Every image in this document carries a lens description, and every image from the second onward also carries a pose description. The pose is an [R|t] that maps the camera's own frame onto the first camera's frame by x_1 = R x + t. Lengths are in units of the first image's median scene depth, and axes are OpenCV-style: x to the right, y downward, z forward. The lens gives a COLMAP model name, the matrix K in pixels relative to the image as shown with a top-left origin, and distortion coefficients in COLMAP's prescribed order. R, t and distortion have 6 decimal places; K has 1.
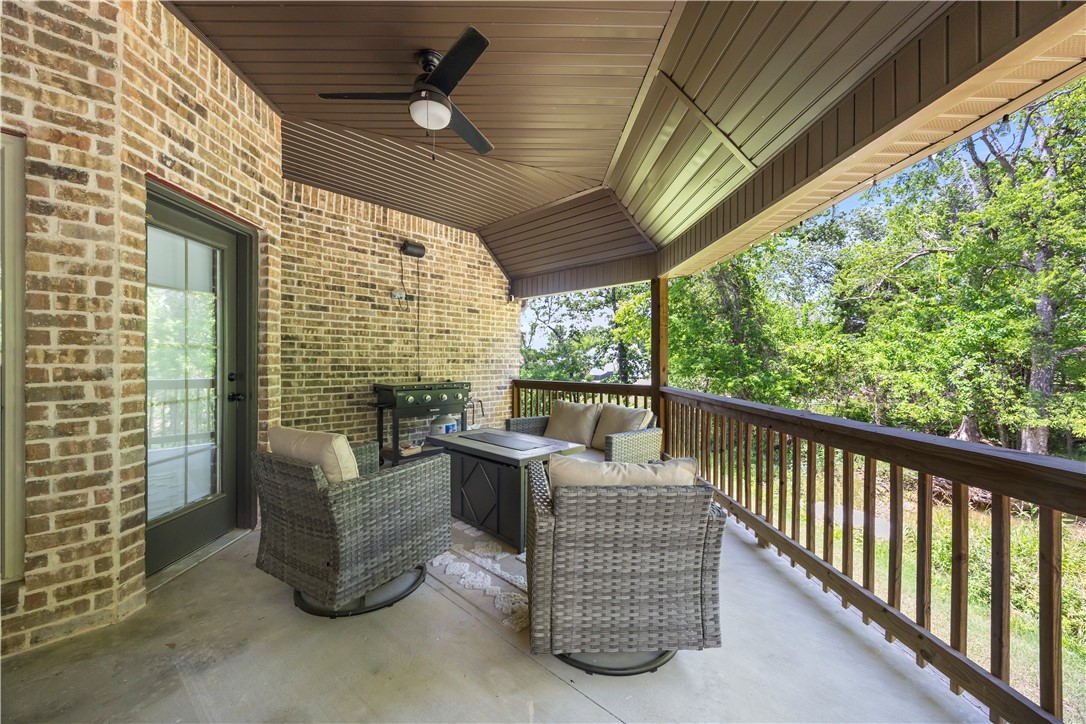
lens RADIAL K [[412.3, 0, 539.0], [0, 412.3, 362.0], [0, 0, 1]] dist [-0.002138, -0.000591]
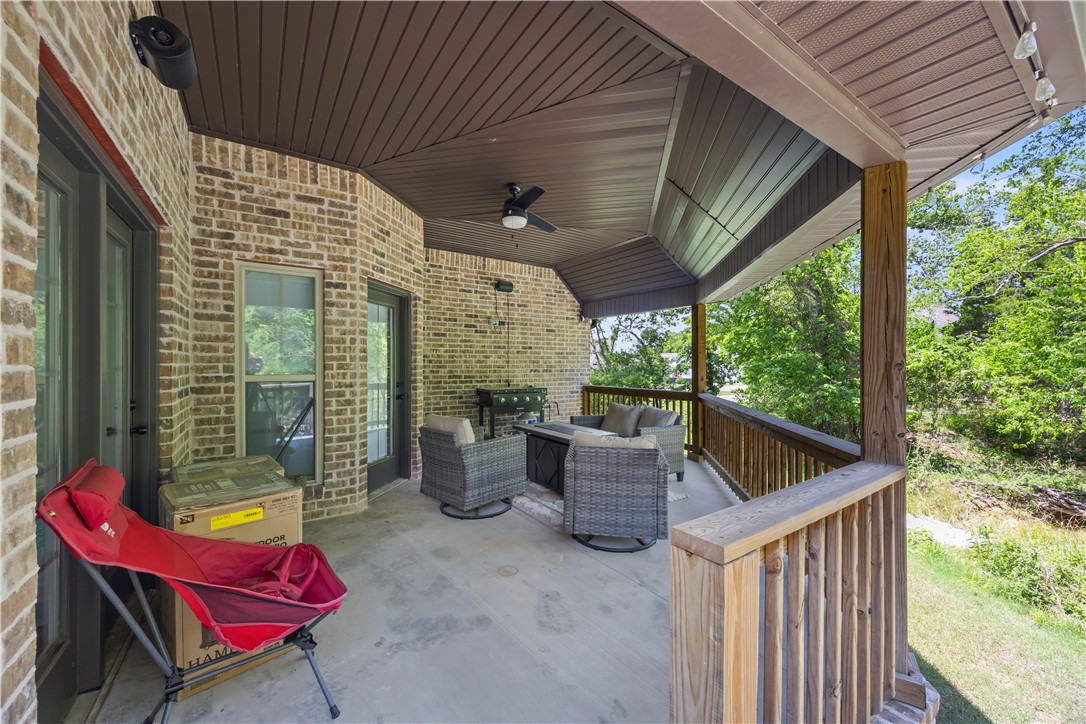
lens RADIAL K [[412.3, 0, 543.7], [0, 412.3, 363.7], [0, 0, 1]] dist [-0.002138, -0.000591]
pose [[0.979635, -0.001365, -0.200784, 0.167786], [0.000895, 0.999997, -0.002435, -0.047203], [0.200787, 0.002206, 0.979632, -0.543465]]
